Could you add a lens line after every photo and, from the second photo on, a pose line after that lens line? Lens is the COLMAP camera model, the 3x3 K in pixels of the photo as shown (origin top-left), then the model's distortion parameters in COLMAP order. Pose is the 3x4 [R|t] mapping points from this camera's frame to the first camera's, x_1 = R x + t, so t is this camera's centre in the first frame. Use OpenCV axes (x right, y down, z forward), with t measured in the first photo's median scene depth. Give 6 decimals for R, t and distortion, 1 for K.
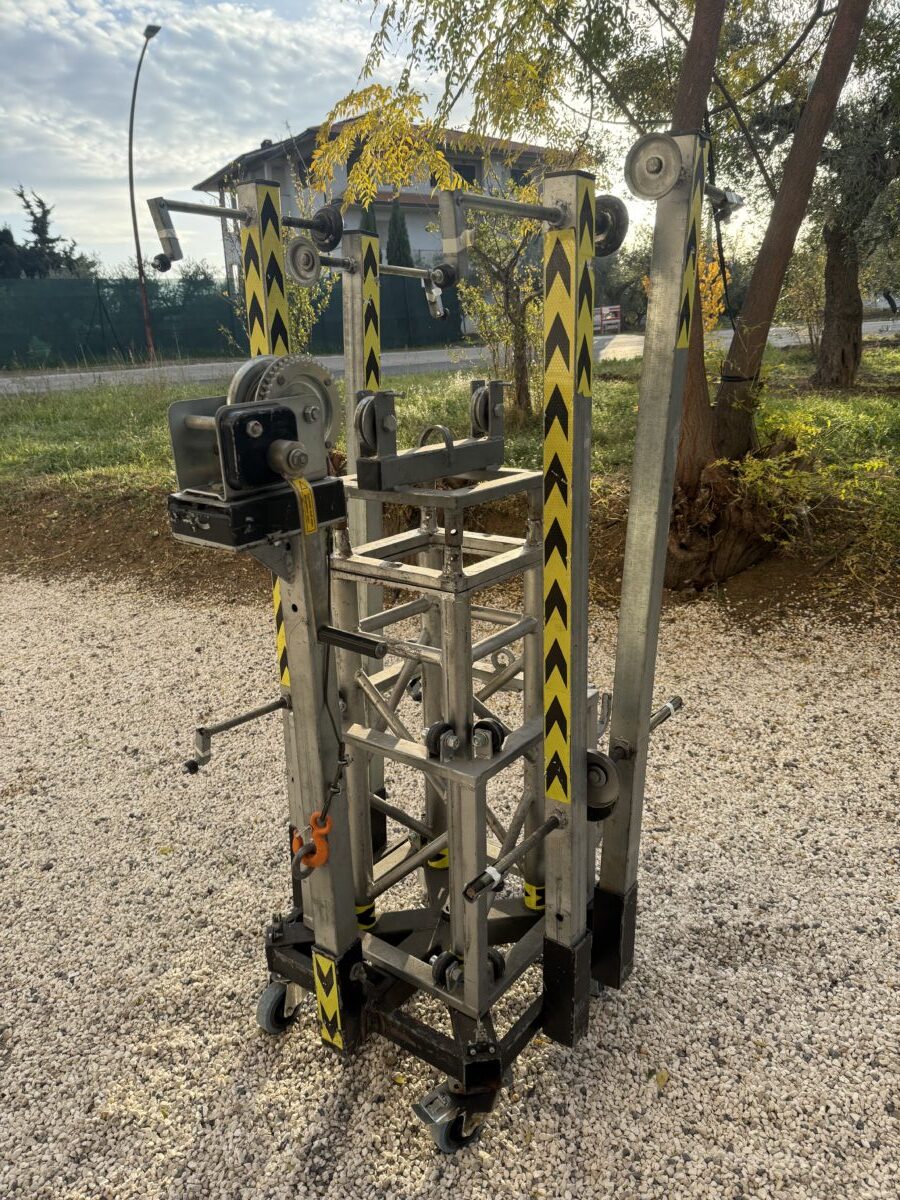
lens RADIAL K [[843.1, 0, 449.7], [0, 843.1, 596.7], [0, 0, 1]] dist [0.031108, -0.032617]
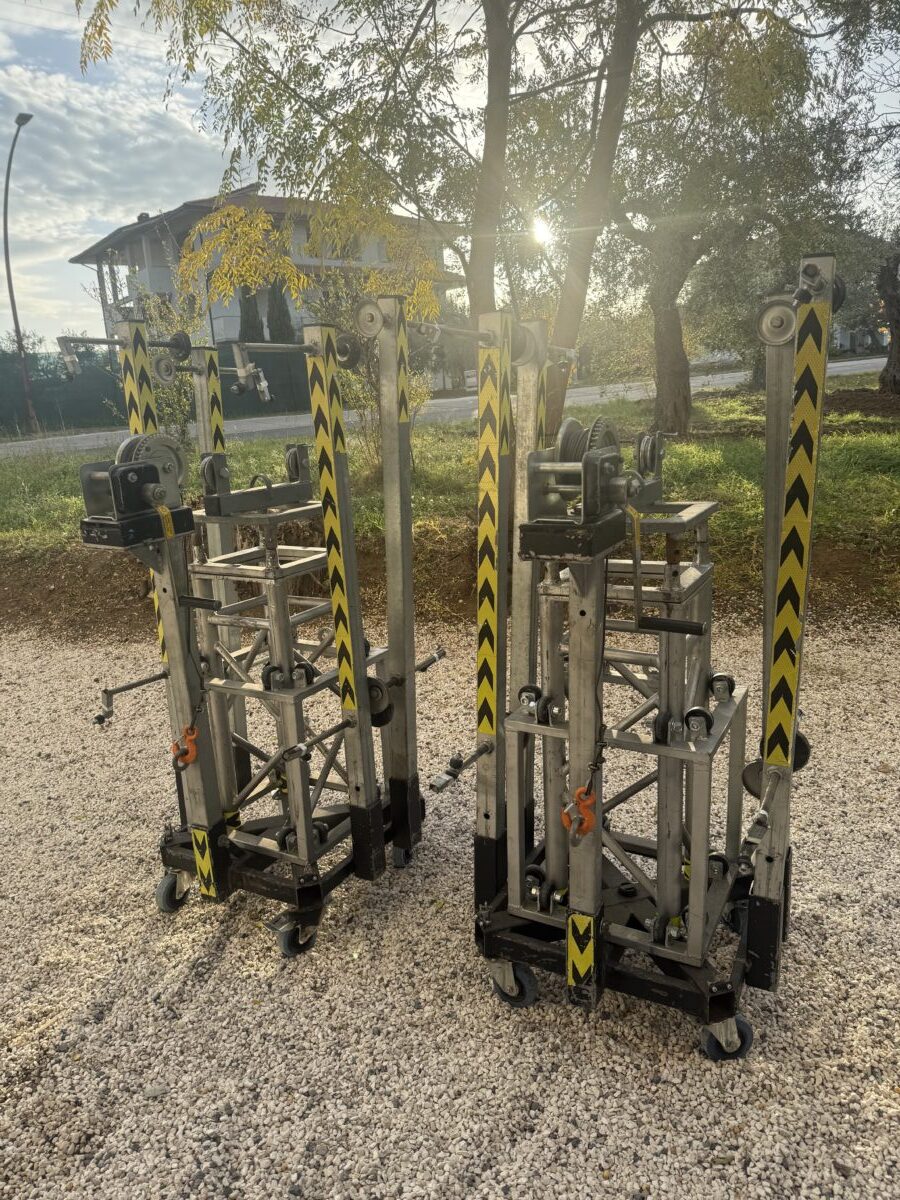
lens RADIAL K [[843.1, 0, 446.2], [0, 843.1, 598.0], [0, 0, 1]] dist [0.031108, -0.032617]
pose [[0.992076, -0.059242, 0.110798, 0.127428], [0.066121, 0.996037, -0.059477, 0.123077], [-0.106835, 0.066332, 0.992062, -0.491819]]
